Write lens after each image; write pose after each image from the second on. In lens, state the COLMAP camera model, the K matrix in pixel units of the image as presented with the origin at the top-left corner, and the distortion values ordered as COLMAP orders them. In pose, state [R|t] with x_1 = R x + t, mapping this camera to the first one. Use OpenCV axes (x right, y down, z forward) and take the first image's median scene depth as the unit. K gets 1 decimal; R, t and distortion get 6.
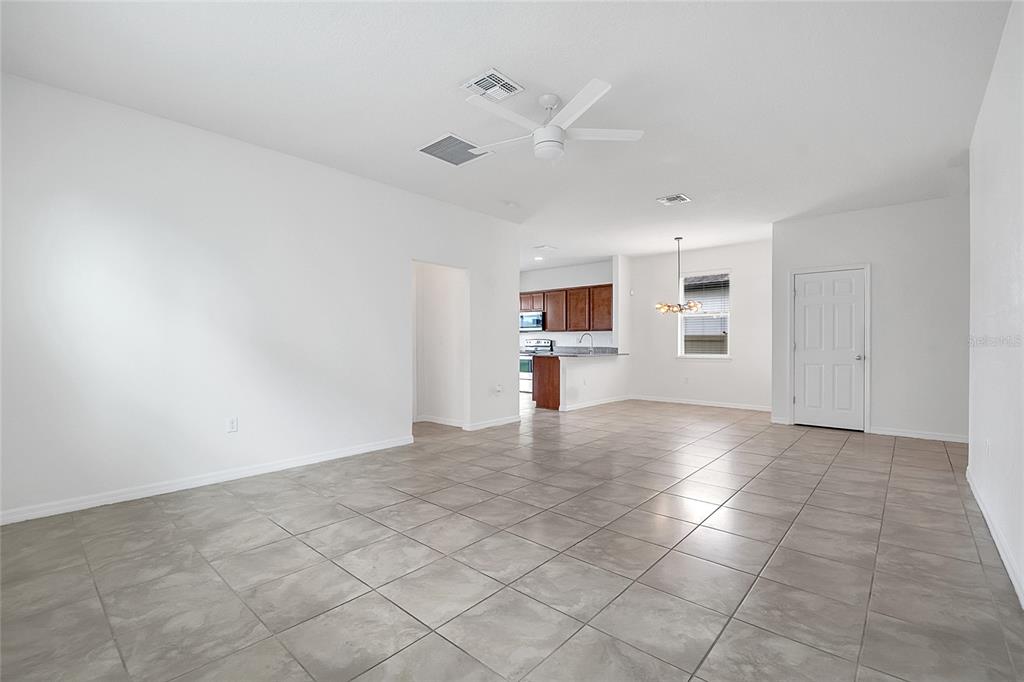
lens RADIAL K [[449.3, 0, 516.3], [0, 449.3, 345.1], [0, 0, 1]] dist [0.010303, -0.018803]
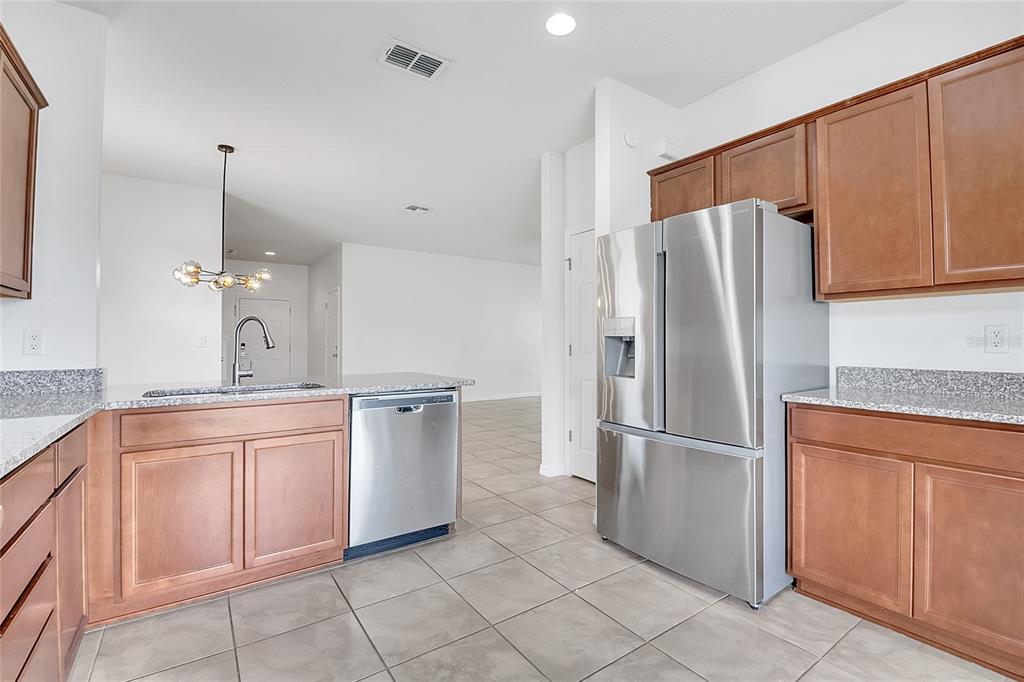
lens RADIAL K [[457.0, 0, 515.7], [0, 457.0, 329.0], [0, 0, 1]] dist [0.010269, -0.019909]
pose [[-0.972700, 0.006809, 0.231966, -0.074764], [0.002258, 0.999800, -0.019879, -0.011354], [-0.232055, -0.018813, -0.972521, 1.158708]]
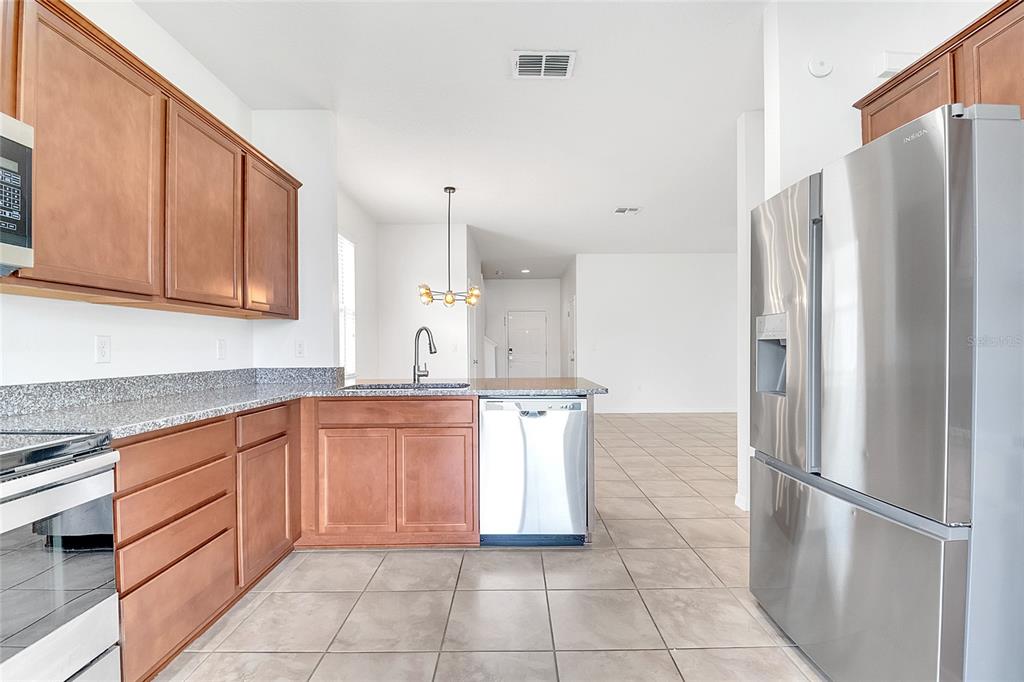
lens RADIAL K [[449.3, 0, 516.3], [0, 449.3, 345.1], [0, 0, 1]] dist [0.010303, -0.018803]
pose [[-0.666017, 0.006223, 0.745911, -0.146774], [0.009851, 0.999951, 0.000453, -0.010980], [-0.745872, 0.007650, -0.666046, 1.095668]]
